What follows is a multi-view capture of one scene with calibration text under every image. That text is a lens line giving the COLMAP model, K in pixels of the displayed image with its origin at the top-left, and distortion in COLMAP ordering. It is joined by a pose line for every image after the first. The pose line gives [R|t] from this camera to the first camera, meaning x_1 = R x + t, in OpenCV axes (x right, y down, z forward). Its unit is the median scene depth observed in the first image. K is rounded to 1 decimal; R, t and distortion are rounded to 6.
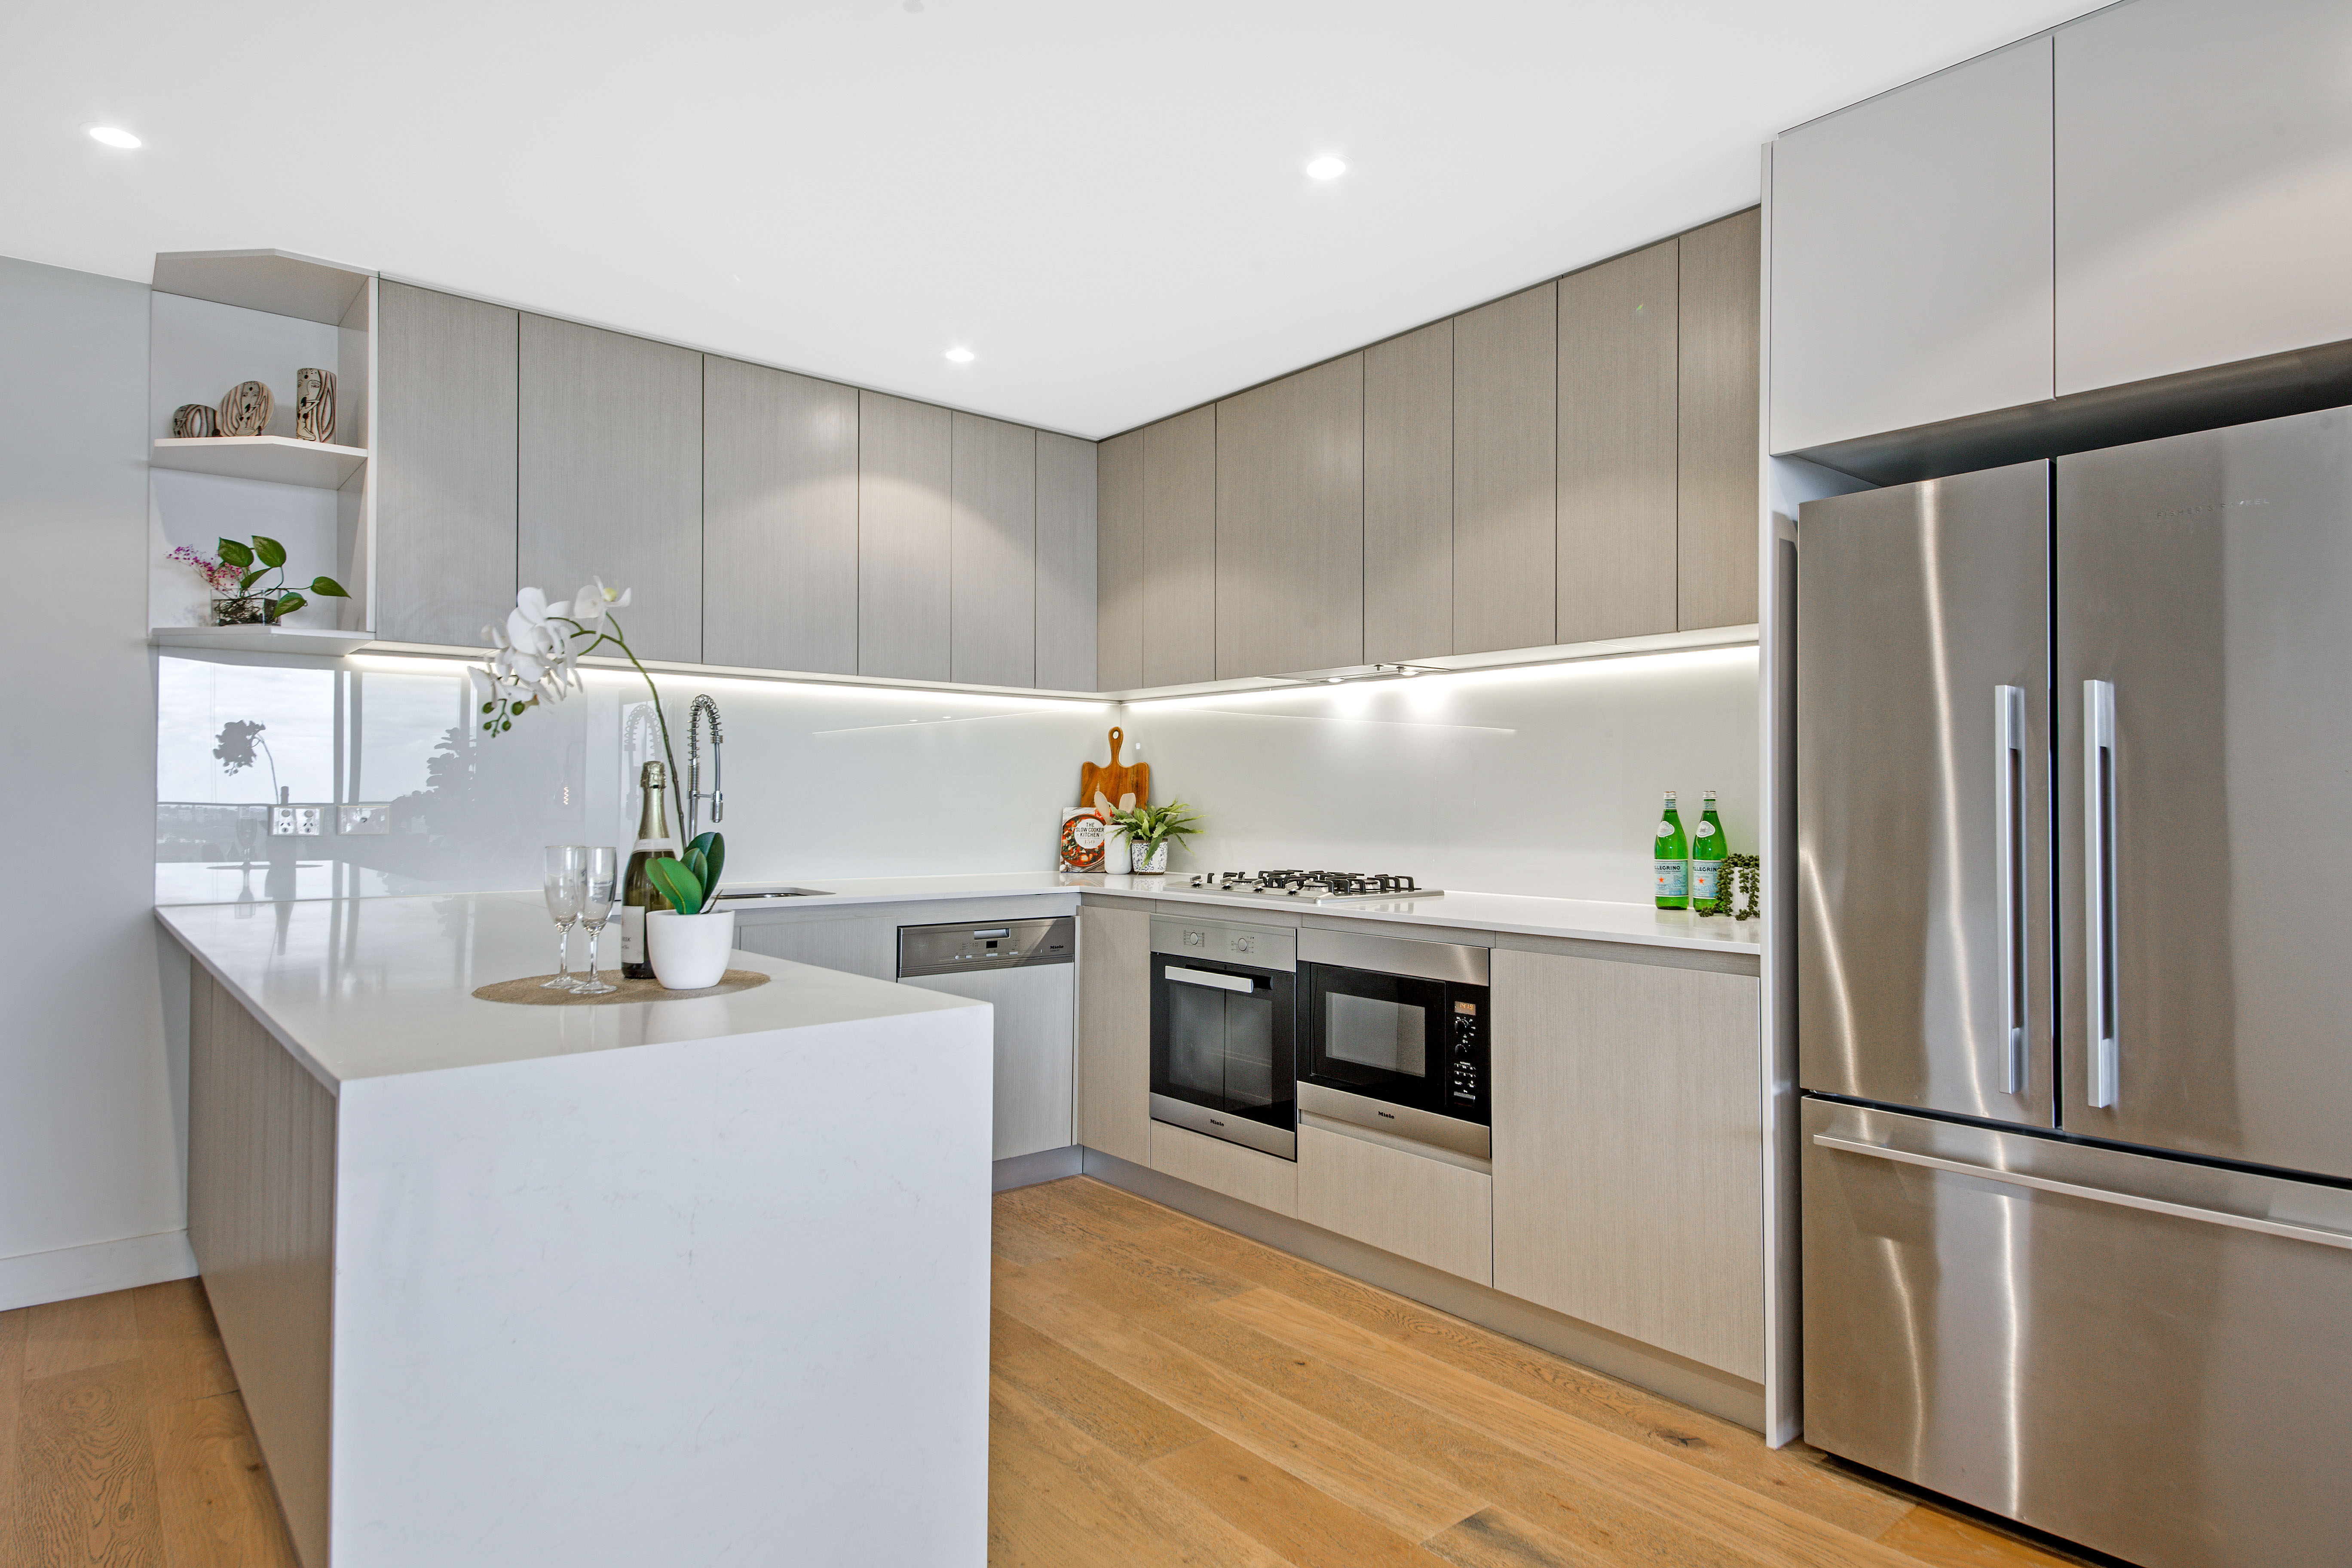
lens RADIAL K [[1274.7, 0, 1176.0], [0, 1274.7, 784.0], [0, 0, 1]] dist [-0.003672, -0.002656]
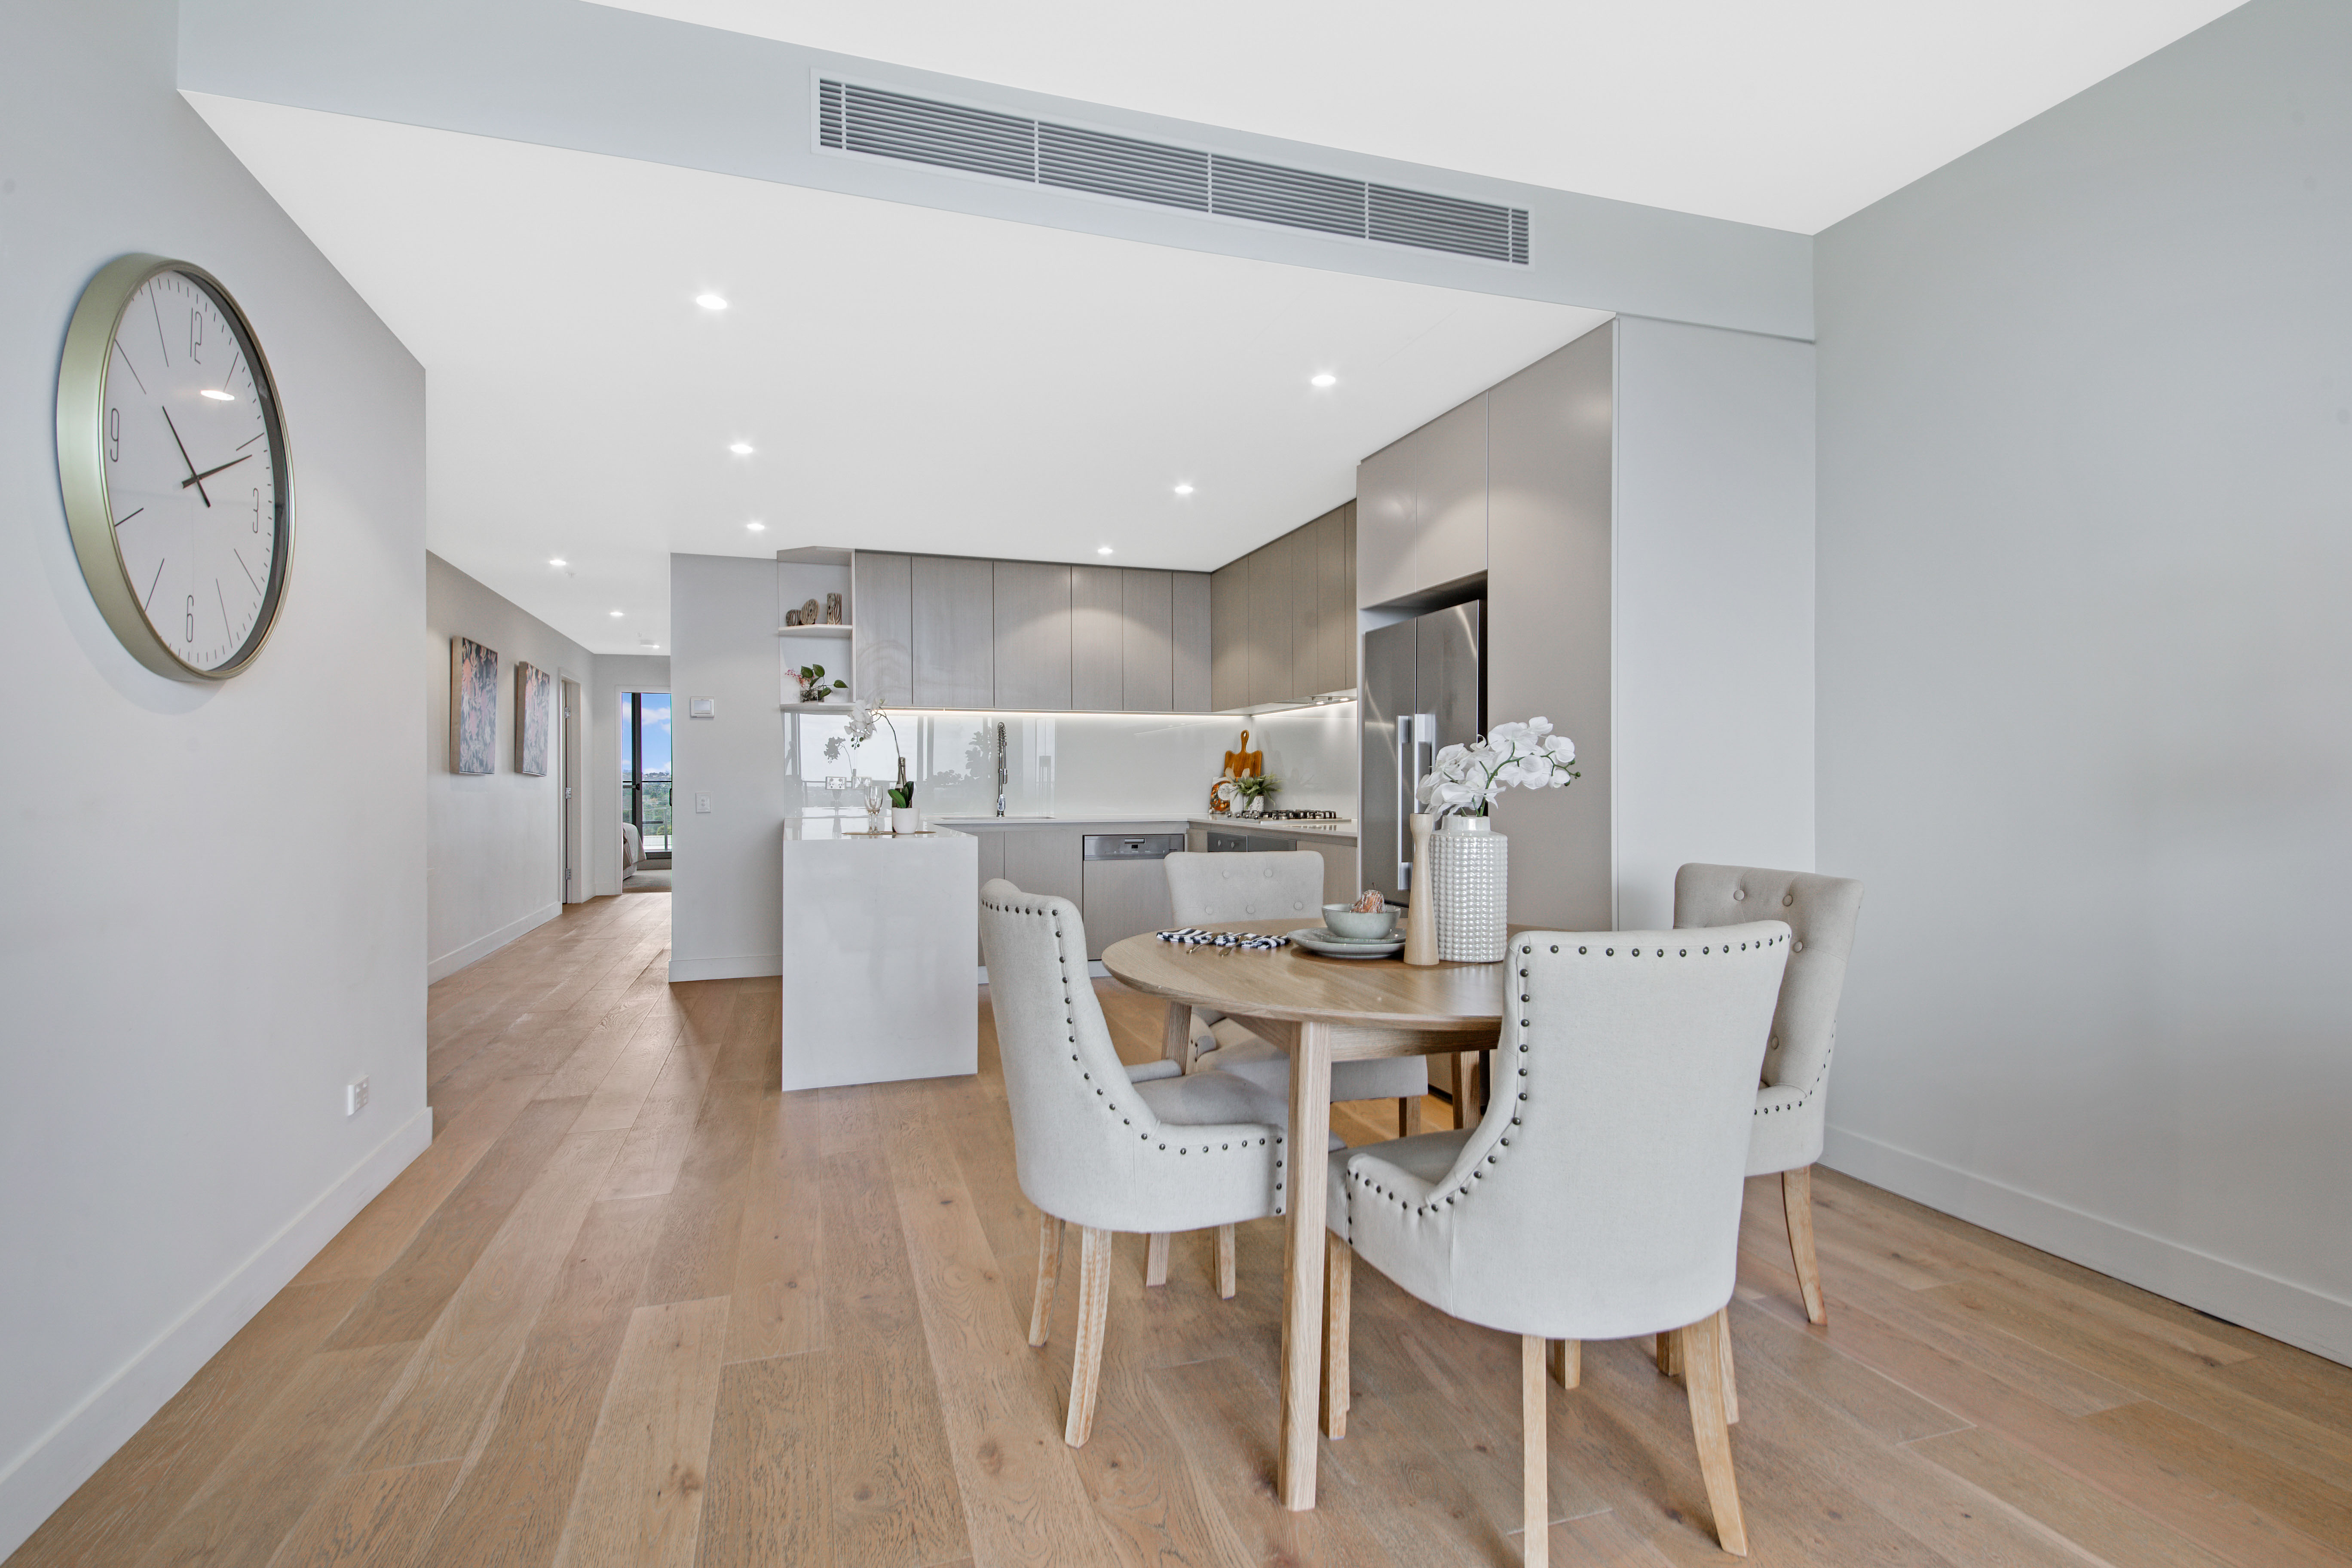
lens RADIAL K [[1136.4, 0, 1176.0], [0, 1136.4, 784.0], [0, 0, 1]] dist [0.000552, 0.000039]
pose [[0.927662, -0.005521, -0.373381, 0.557898], [0.011365, 0.999845, 0.013453, 0.007952], [0.373249, -0.016724, 0.927581, -0.582627]]
